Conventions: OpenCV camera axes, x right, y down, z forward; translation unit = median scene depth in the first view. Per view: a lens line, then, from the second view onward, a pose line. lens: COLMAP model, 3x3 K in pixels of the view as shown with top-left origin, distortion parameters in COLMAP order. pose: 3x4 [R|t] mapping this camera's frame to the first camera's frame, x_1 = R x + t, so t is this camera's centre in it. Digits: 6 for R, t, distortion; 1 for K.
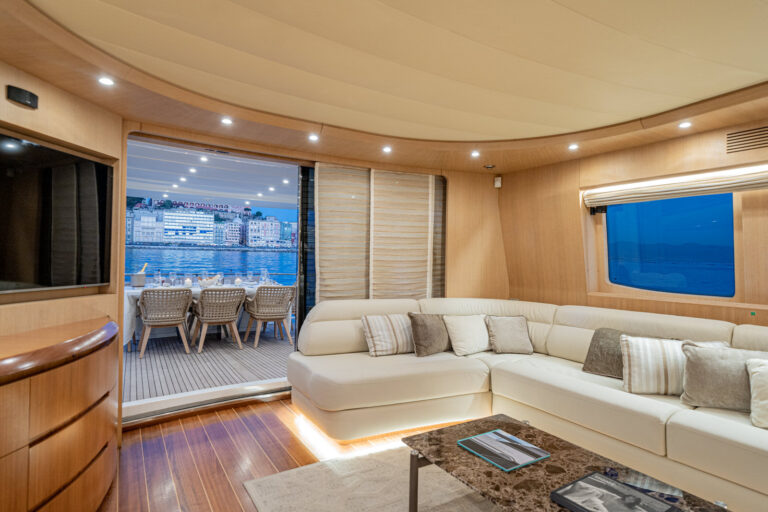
lens RADIAL K [[420.7, 0, 384.0], [0, 420.7, 256.0], [0, 0, 1]] dist [-0.001560, -0.000150]
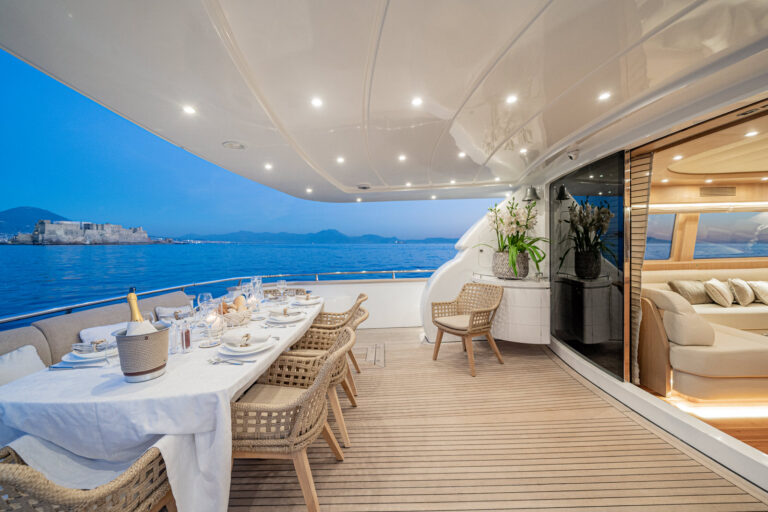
lens RADIAL K [[300.5, 0, 384.0], [0, 300.5, 256.0], [0, 0, 1]] dist [0.000809, 0.000120]
pose [[0.537319, -0.051594, 0.841799, -1.392635], [0.028410, 0.998668, 0.043075, -0.037034], [-0.842900, 0.000770, 0.538069, 1.459219]]
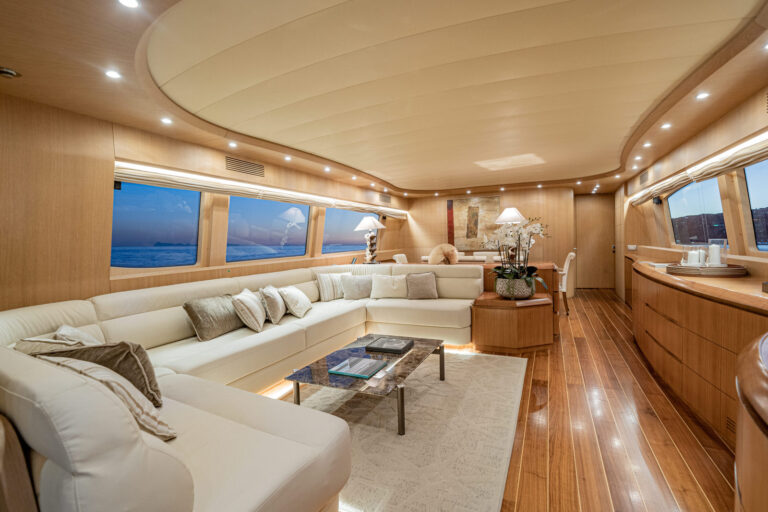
lens RADIAL K [[359.0, 0, 384.0], [0, 359.0, 256.0], [0, 0, 1]] dist [0.000374, 0.000060]
pose [[-0.542110, -0.032466, 0.839680, -0.567745], [0.014380, 0.998749, 0.047900, 0.017928], [-0.840185, 0.038042, -0.540965, 1.151578]]
